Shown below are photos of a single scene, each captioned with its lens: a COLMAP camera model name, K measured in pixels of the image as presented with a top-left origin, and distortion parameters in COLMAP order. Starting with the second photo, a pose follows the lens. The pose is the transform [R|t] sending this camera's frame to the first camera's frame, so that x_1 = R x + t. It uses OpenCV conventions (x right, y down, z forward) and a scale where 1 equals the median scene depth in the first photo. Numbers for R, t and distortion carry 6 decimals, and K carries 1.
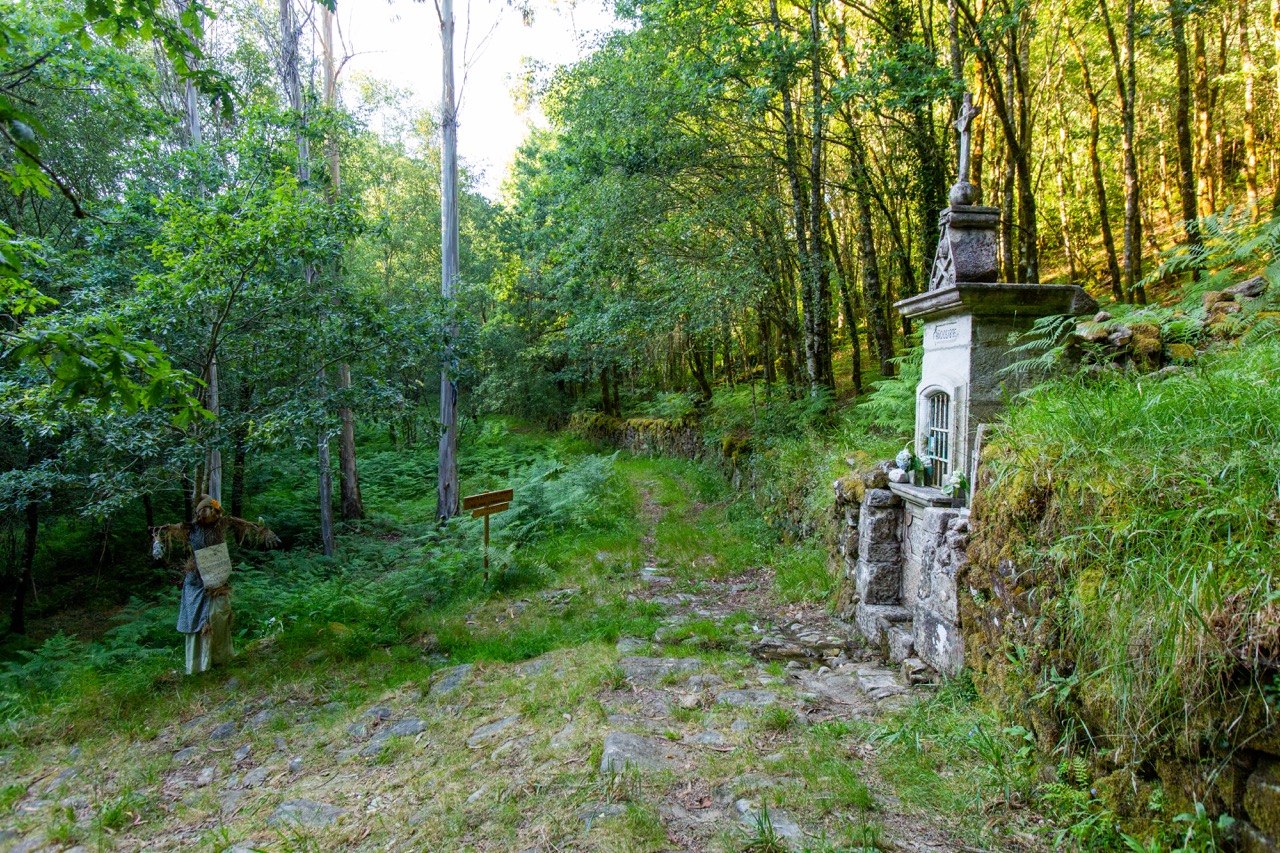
lens RADIAL K [[848.7, 0, 636.4], [0, 848.7, 424.3], [0, 0, 1]] dist [0.008304, 0.000523]
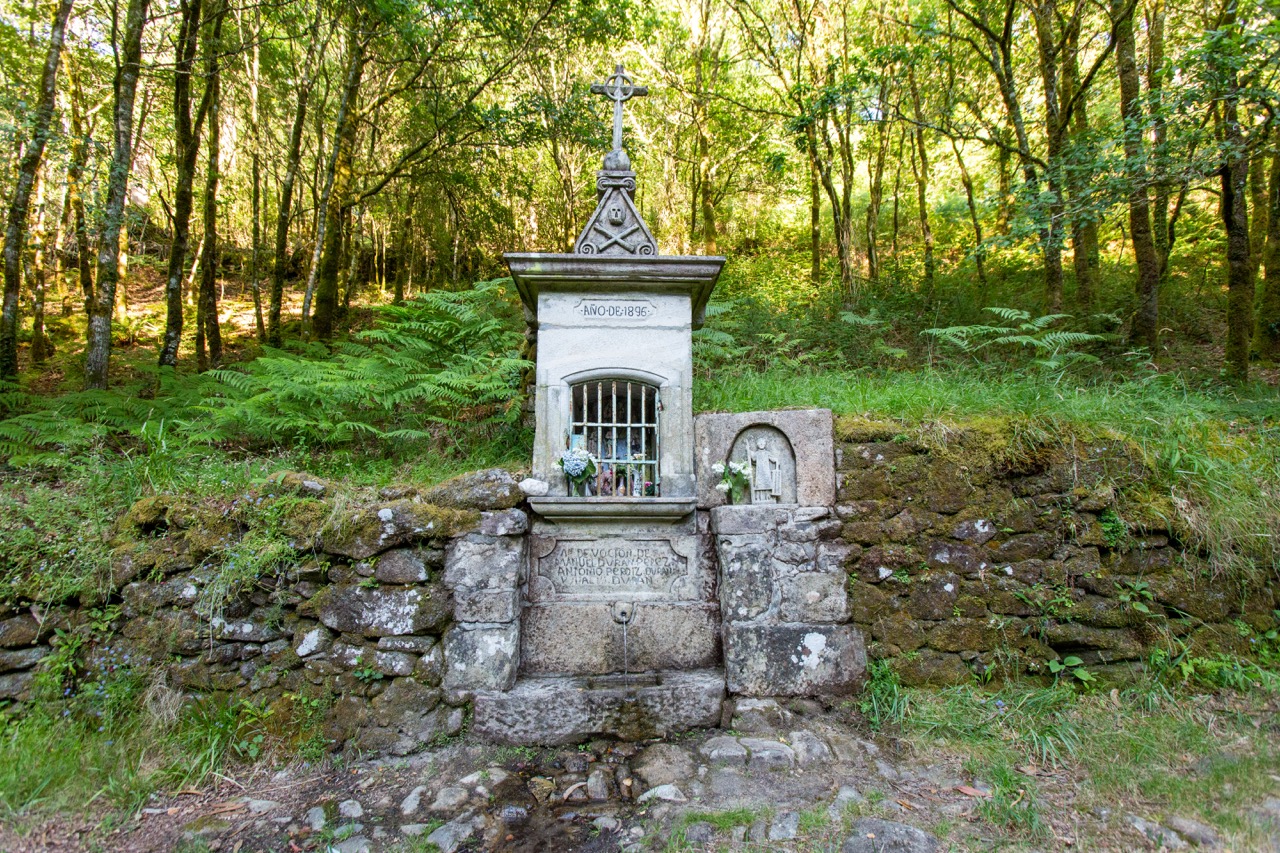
lens RADIAL K [[636.2, 0, 629.9], [0, 636.2, 430.8], [0, 0, 1]] dist [-0.011782, 0.004901]
pose [[-0.020277, 0.125973, 0.991826, -0.225884], [0.052469, 0.990797, -0.124769, 0.082880], [-0.998417, 0.049510, -0.026700, 0.917594]]
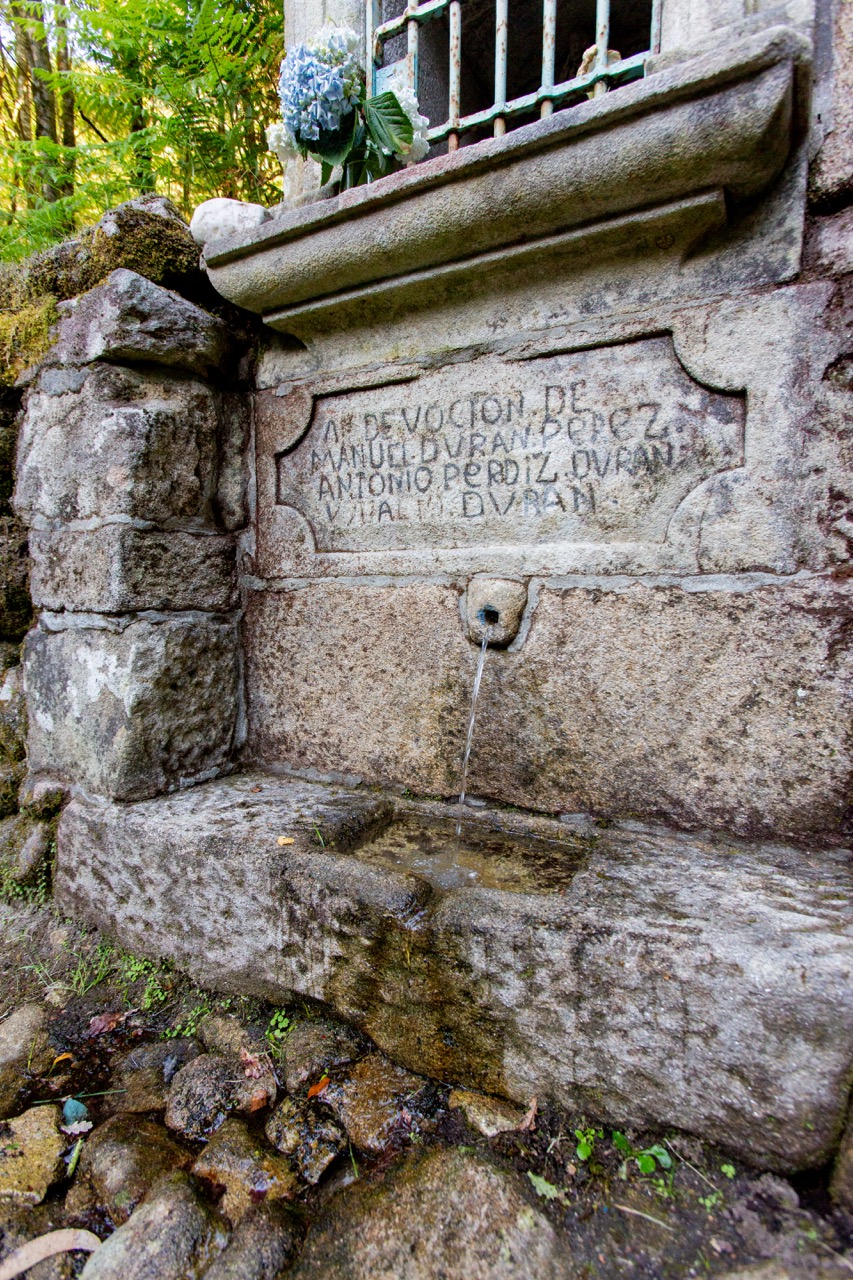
lens RADIAL K [[636.2, 0, 424.7], [0, 636.2, 645.0], [0, 0, 1]] dist [-0.011782, 0.004901]
pose [[0.506191, -0.082862, 0.858431, 0.171826], [0.043730, 0.996559, 0.070409, 0.162080], [-0.861312, 0.001899, 0.508073, 0.852288]]
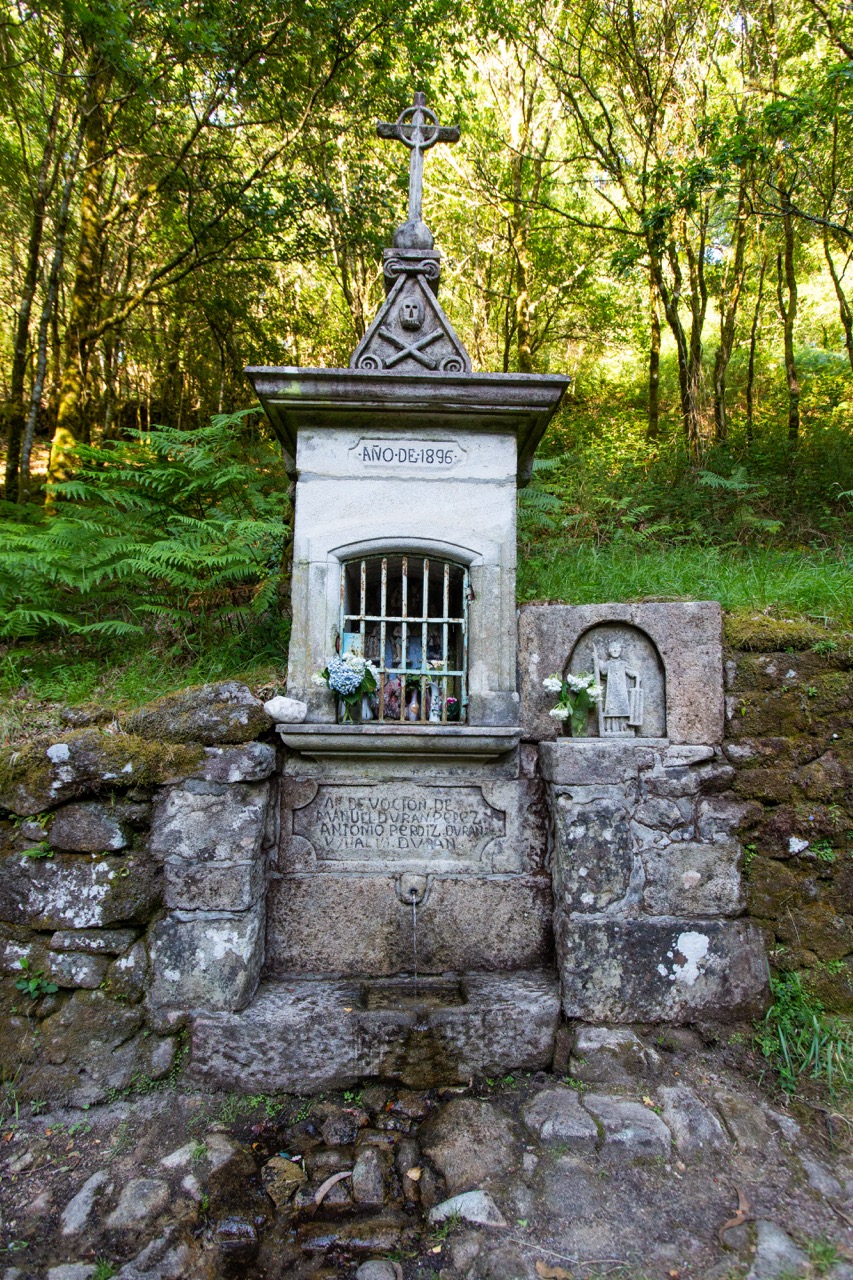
lens RADIAL K [[684.2, 0, 424.9], [0, 684.2, 648.8], [0, 0, 1]] dist [-0.002499, 0.002897]
pose [[-0.015756, 0.071026, 0.997350, -0.090963], [0.038251, 0.996787, -0.070381, 0.055264], [-0.999144, 0.037041, -0.018422, 0.911828]]
